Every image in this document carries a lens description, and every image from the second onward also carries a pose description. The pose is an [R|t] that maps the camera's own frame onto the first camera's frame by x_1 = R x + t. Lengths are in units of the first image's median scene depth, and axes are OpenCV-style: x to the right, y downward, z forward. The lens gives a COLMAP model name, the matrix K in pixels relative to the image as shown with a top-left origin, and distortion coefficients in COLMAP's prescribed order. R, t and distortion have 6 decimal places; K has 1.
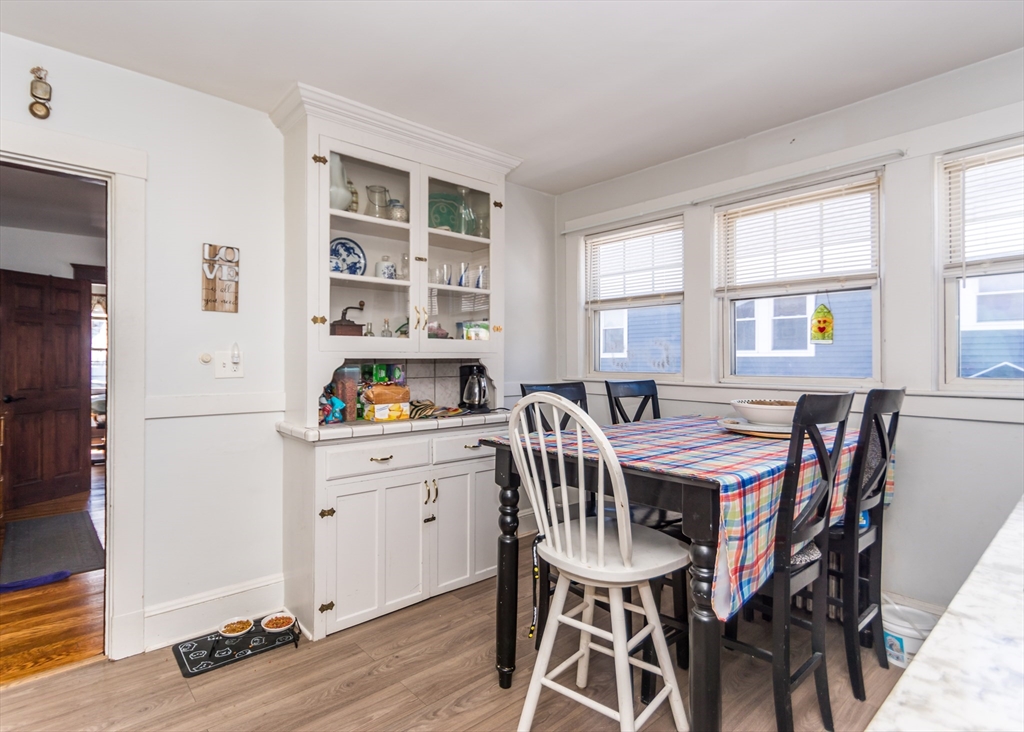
lens RADIAL K [[521.3, 0, 503.2], [0, 521.3, 356.9], [0, 0, 1]] dist [-0.002485, -0.002845]
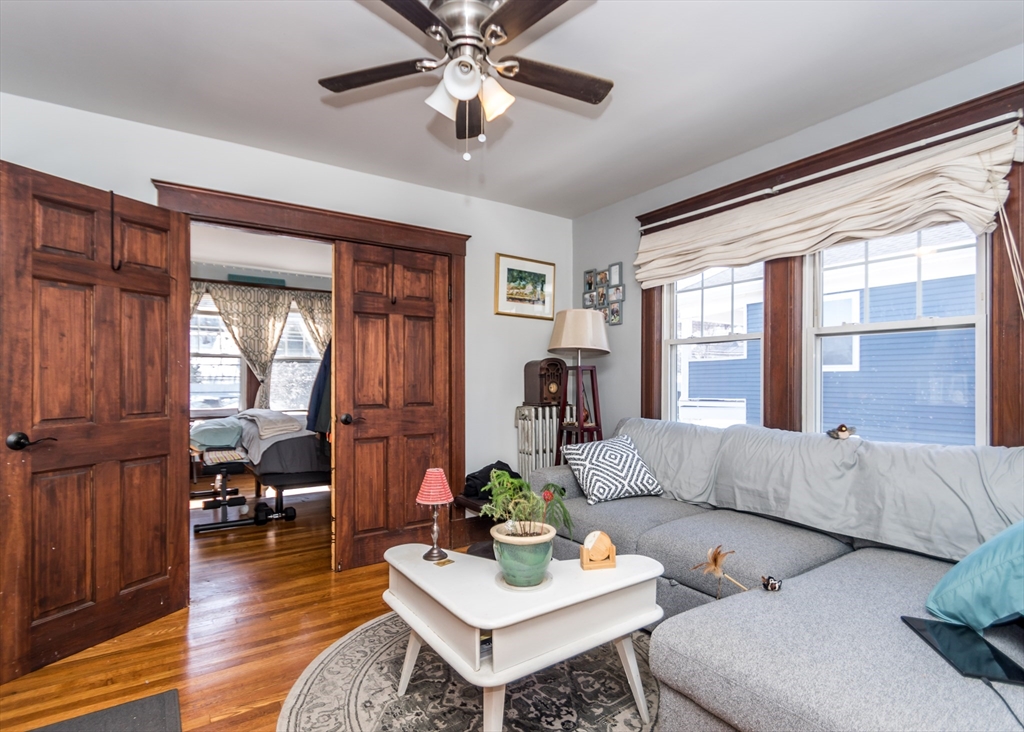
lens RADIAL K [[492.4, 0, 519.0], [0, 492.4, 373.9], [0, 0, 1]] dist [-0.001603, -0.002747]
pose [[0.994996, 0.002395, -0.099887, -0.449923], [-0.002224, 0.999996, 0.001826, 0.018116], [0.099891, -0.001595, 0.994997, 0.590999]]
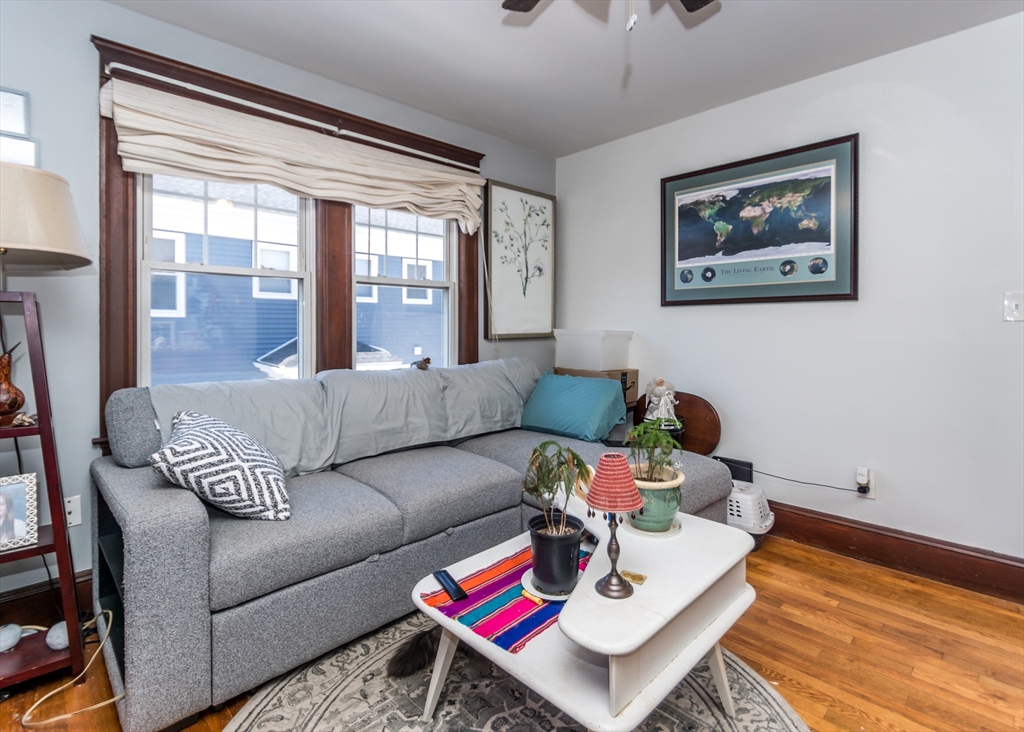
lens RADIAL K [[492.4, 0, 501.8], [0, 492.4, 329.6], [0, 0, 1]] dist [-0.001603, -0.002747]
pose [[-0.043208, -0.001328, 0.999065, -0.804101], [-0.000883, 0.999999, 0.001291, 0.032984], [-0.999066, -0.000827, -0.043209, 1.045826]]
